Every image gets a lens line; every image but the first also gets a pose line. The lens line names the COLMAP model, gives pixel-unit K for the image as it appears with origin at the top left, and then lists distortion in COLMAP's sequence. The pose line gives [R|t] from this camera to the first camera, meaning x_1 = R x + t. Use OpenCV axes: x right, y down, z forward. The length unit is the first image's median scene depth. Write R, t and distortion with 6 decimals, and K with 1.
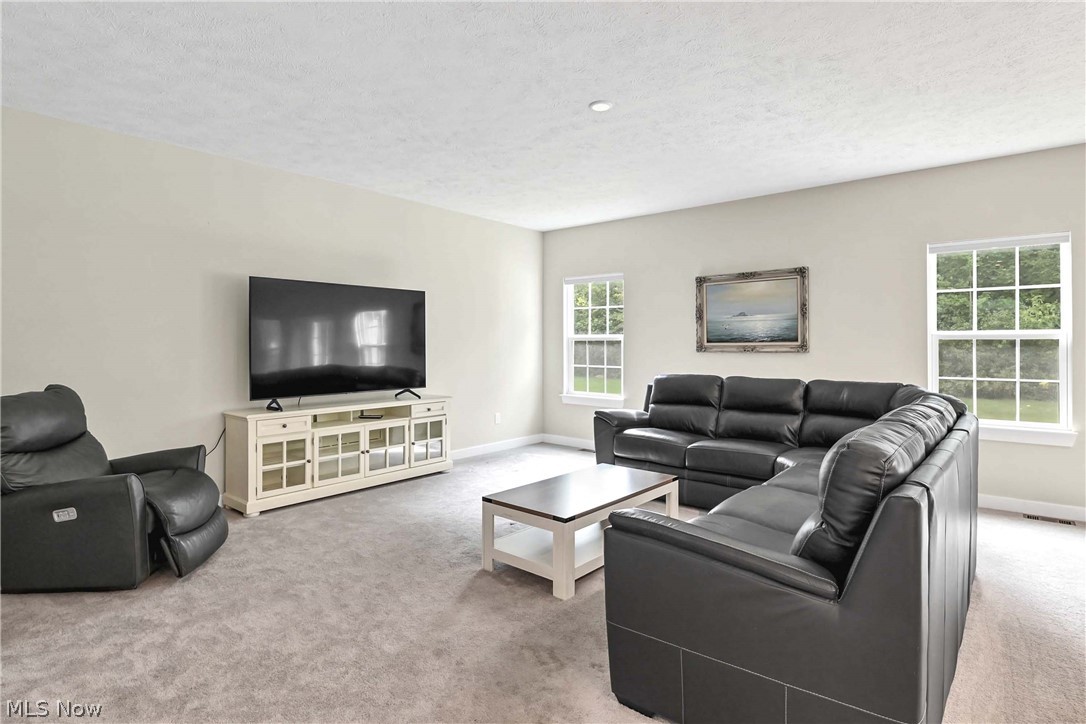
lens RADIAL K [[573.6, 0, 534.0], [0, 573.6, 342.4], [0, 0, 1]] dist [0.000362, -0.000635]
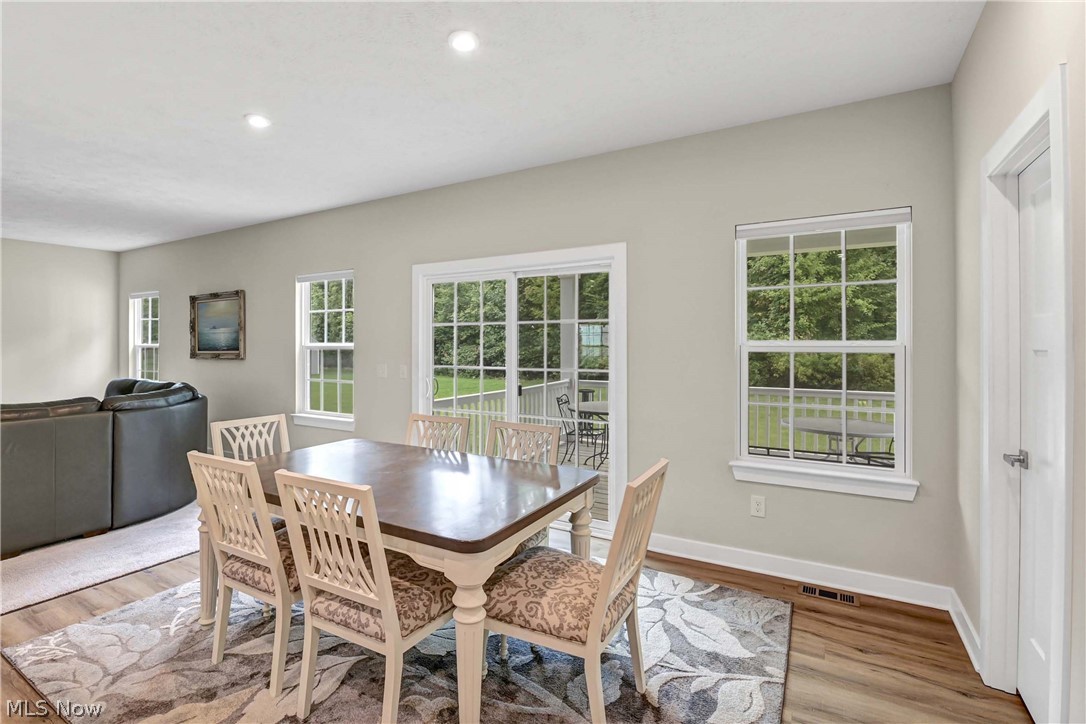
lens RADIAL K [[507.0, 0, 543.3], [0, 507.0, 344.7], [0, 0, 1]] dist [-0.011047, -0.001979]
pose [[0.977672, 0.001371, 0.210133, 0.910419], [-0.000777, 0.999995, -0.002908, -0.011345], [-0.210136, 0.002680, 0.977669, -0.203231]]
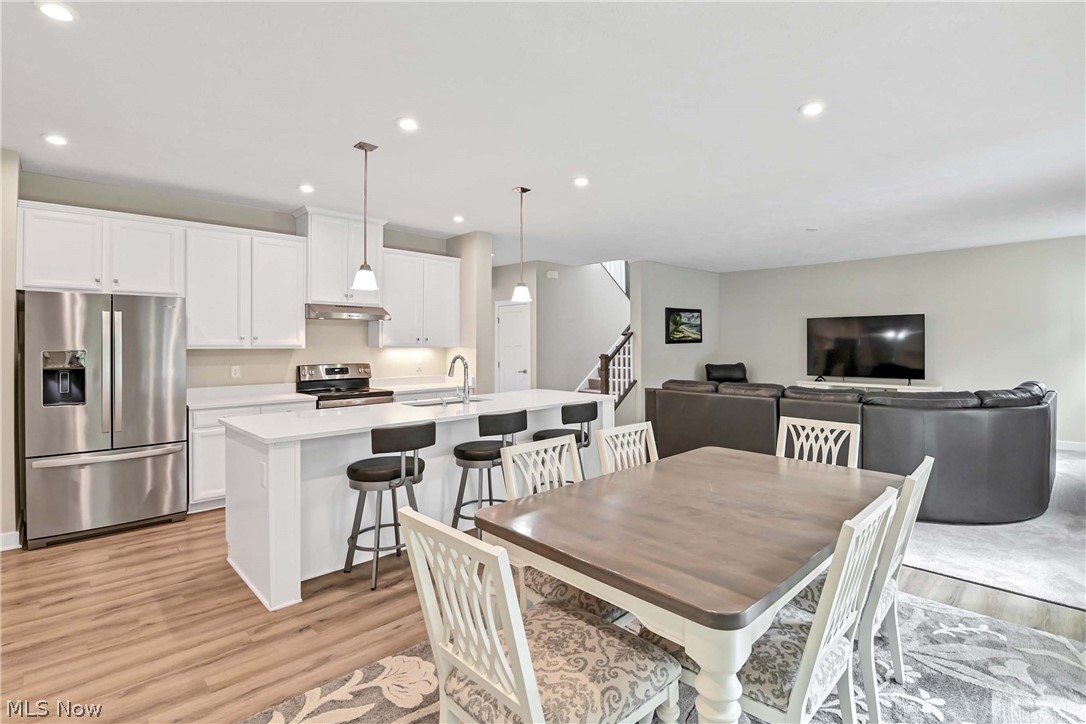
lens RADIAL K [[507.0, 0, 545.3], [0, 507.0, 355.6], [0, 0, 1]] dist [-0.011047, -0.001979]
pose [[-0.094909, 0.022030, -0.995242, 1.292140], [0.002997, 0.999757, 0.021844, -0.013072], [0.995481, -0.000910, -0.094952, 0.196775]]
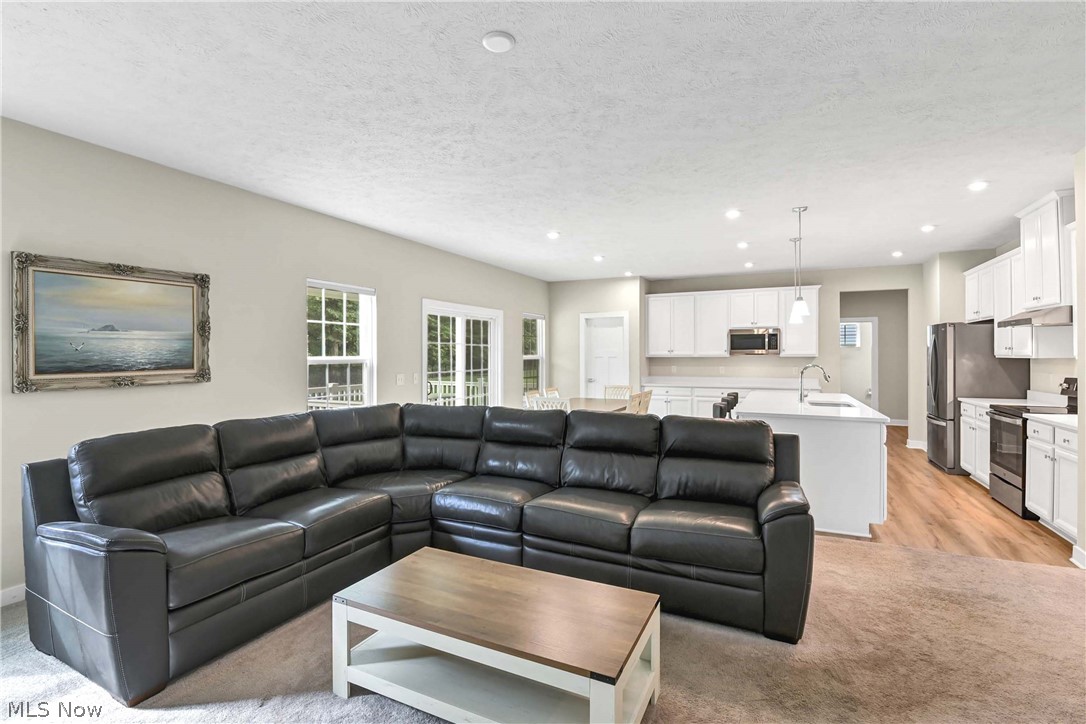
lens RADIAL K [[507.0, 0, 541.1], [0, 507.0, 356.9], [0, 0, 1]] dist [-0.011047, -0.001979]
pose [[-0.281119, 0.001026, 0.959672, -0.344200], [0.009961, 0.999949, 0.001848, -0.014436], [-0.959621, 0.010079, -0.281115, 0.776061]]
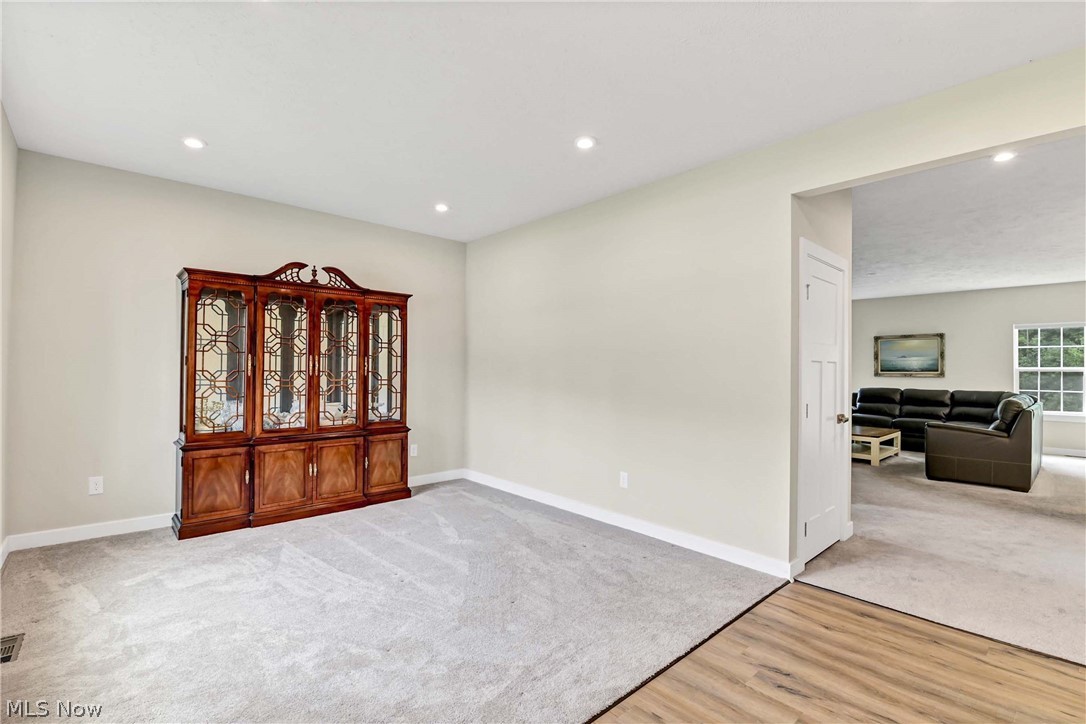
lens RADIAL K [[507.0, 0, 531.1], [0, 507.0, 363.7], [0, 0, 1]] dist [-0.011047, -0.001979]
pose [[0.992131, 0.007004, -0.125007, -0.719780], [-0.007941, 0.999944, -0.006997, -0.005160], [0.124951, 0.007935, 0.992131, -0.888636]]
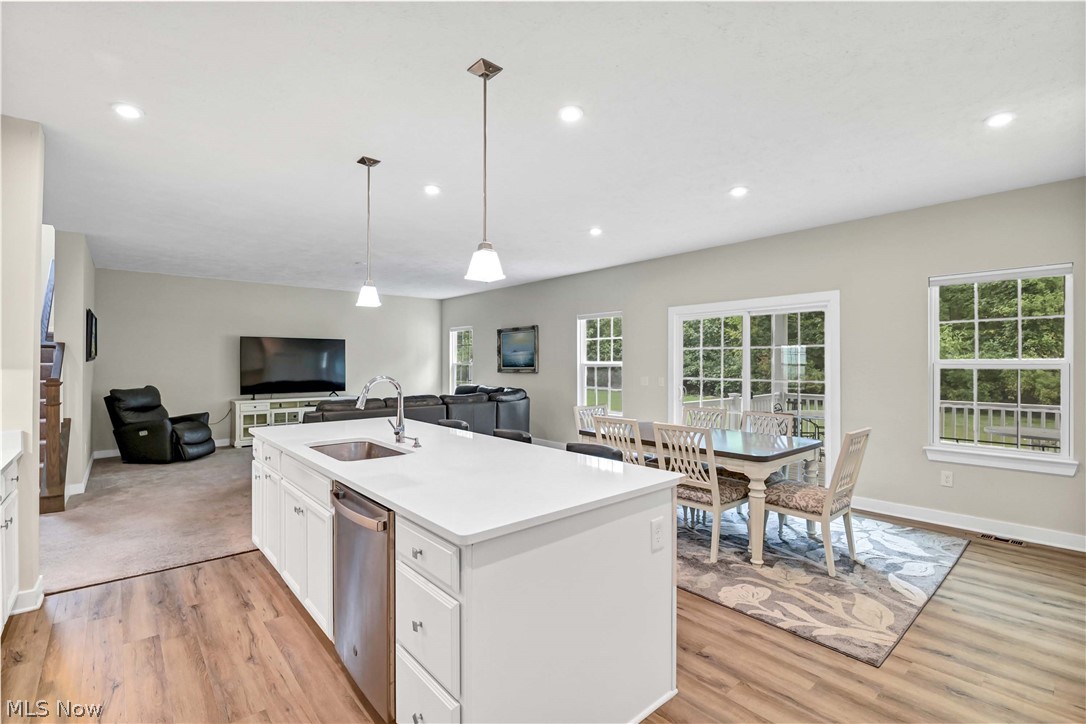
lens RADIAL K [[509.0, 0, 547.3], [0, 509.0, 360.6], [0, 0, 1]] dist [-0.010267, -0.004334]
pose [[0.991480, 0.004003, -0.130195, 0.738797], [-0.005502, 0.999923, -0.011151, -0.003815], [0.130140, 0.011773, 0.991426, -0.584843]]
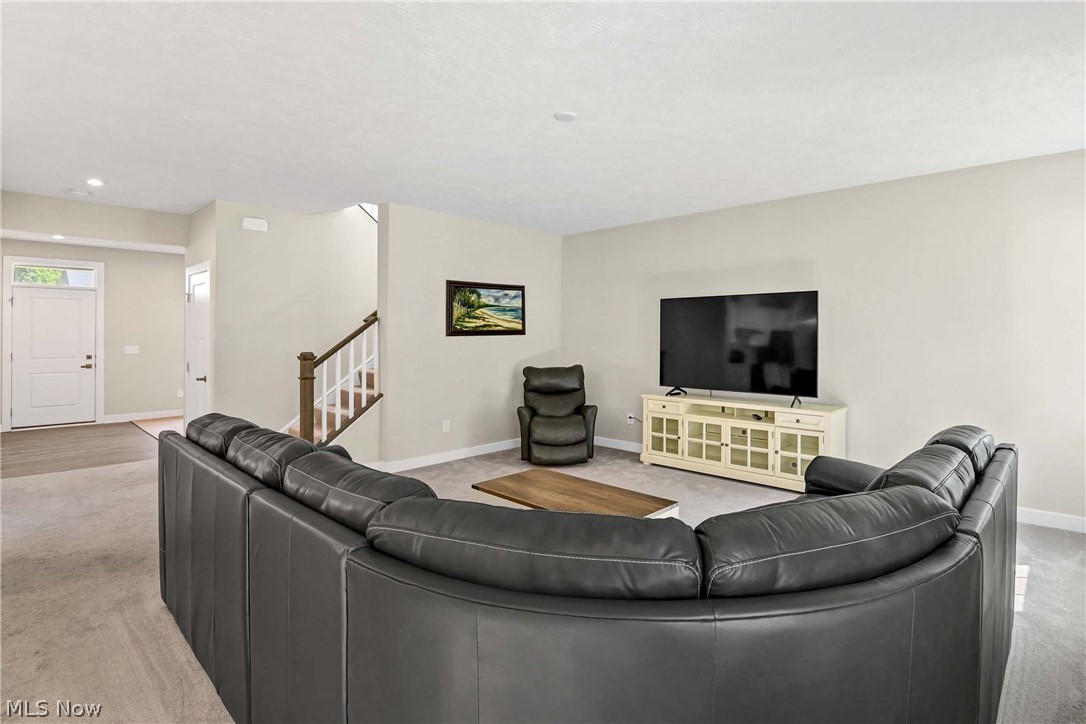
lens RADIAL K [[529.0, 0, 546.8], [0, 529.0, 367.9], [0, 0, 1]] dist [-0.002925, 0.000424]
pose [[-0.036588, 0.060298, -0.997510, 0.719295], [-0.006465, 0.998143, 0.060574, -0.016411], [0.999310, 0.008665, -0.036130, 0.683462]]
